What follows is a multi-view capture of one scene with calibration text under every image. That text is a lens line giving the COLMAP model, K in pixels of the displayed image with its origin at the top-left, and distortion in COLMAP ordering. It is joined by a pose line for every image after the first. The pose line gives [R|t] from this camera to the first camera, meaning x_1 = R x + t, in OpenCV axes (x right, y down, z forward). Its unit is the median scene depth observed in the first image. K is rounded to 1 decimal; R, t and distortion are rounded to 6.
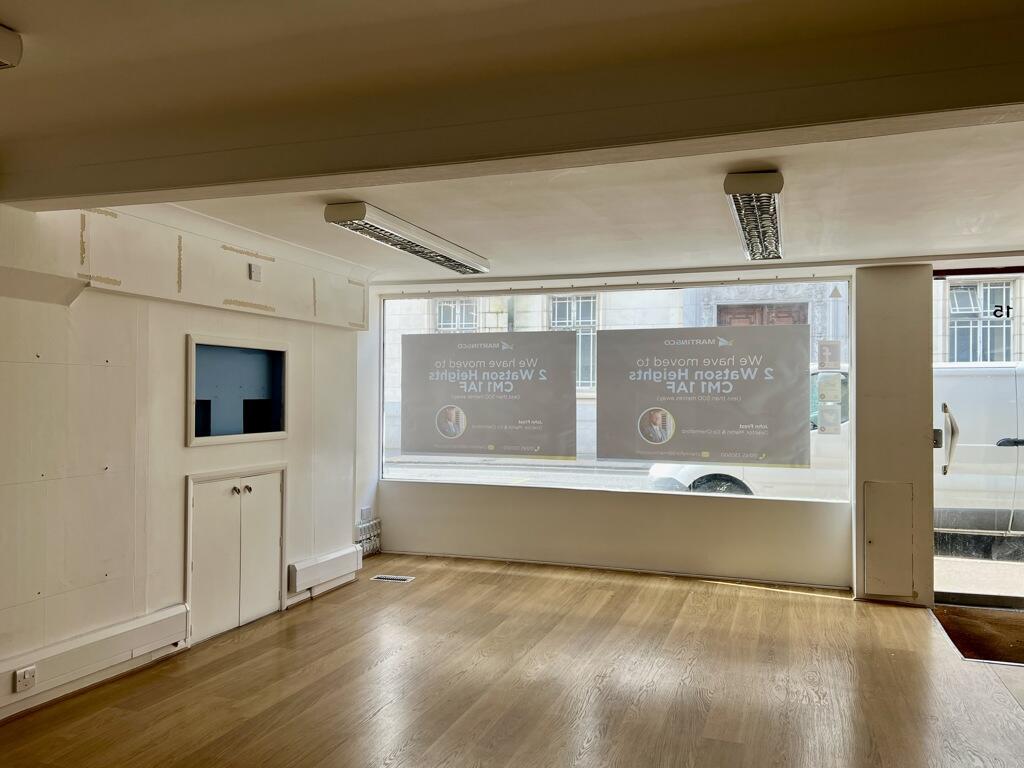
lens RADIAL K [[825.4, 0, 512.0], [0, 825.4, 384.0], [0, 0, 1]] dist [0.061457, 0.001082]
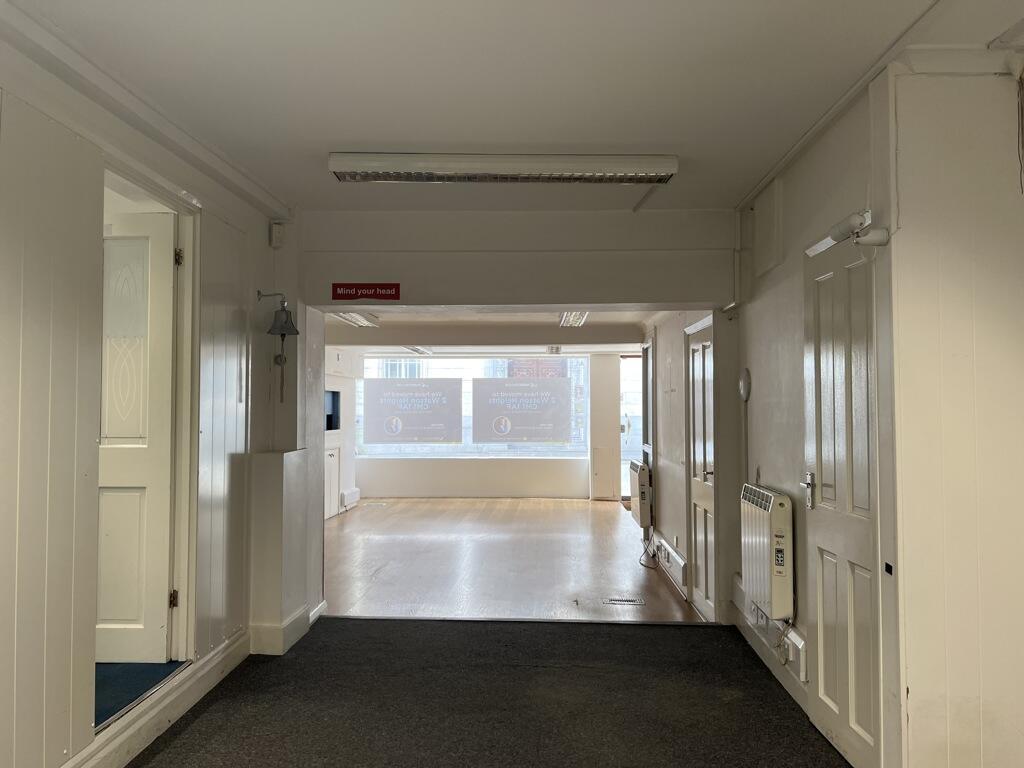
lens RADIAL K [[825.4, 0, 512.0], [0, 825.4, 384.0], [0, 0, 1]] dist [0.061457, 0.001082]
pose [[0.957045, 0.002192, 0.289930, -0.418042], [0.001296, 0.999929, -0.011837, -0.029627], [-0.289935, 0.011705, 0.956975, -1.023849]]
